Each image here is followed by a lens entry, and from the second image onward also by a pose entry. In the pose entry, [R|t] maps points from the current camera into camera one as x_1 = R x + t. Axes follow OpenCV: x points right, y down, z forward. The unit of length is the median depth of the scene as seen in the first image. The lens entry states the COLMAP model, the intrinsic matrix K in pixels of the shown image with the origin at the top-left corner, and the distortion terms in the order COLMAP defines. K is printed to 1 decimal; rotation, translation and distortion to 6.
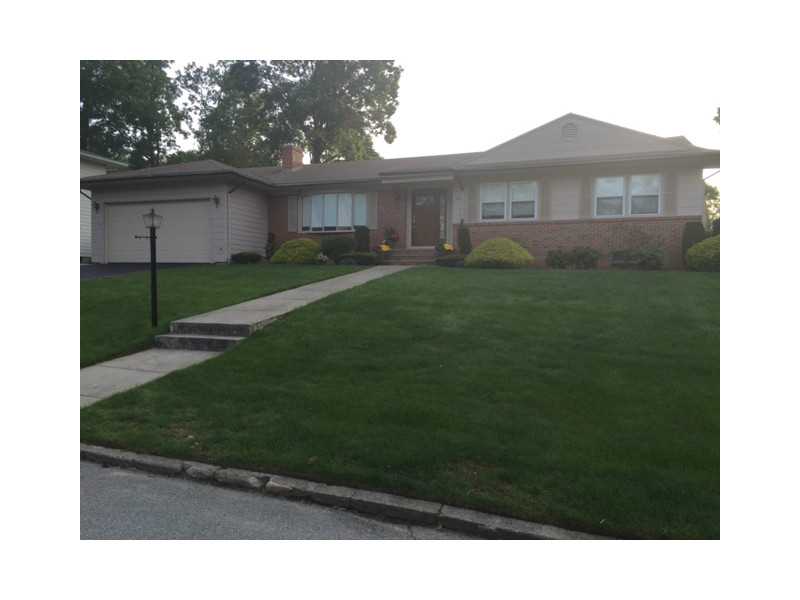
lens RADIAL K [[554.4, 0, 395.2], [0, 554.4, 298.0], [0, 0, 1]] dist [0.001947, -0.000336]
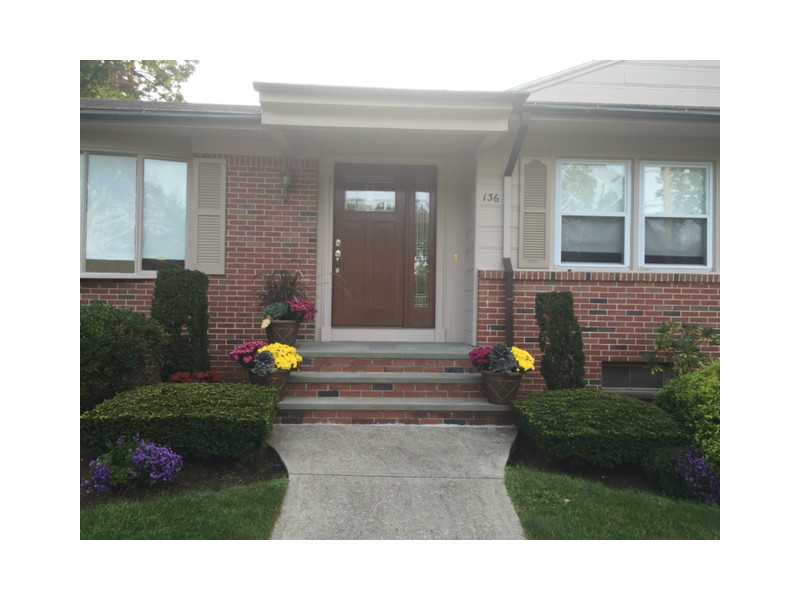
lens RADIAL K [[554.4, 0, 395.2], [0, 554.4, 298.0], [0, 0, 1]] dist [0.001947, -0.000336]
pose [[0.912354, 0.006717, 0.409348, -0.079814], [0.002049, 0.999778, -0.020971, -0.111226], [-0.409398, 0.019971, 0.912137, 0.719119]]
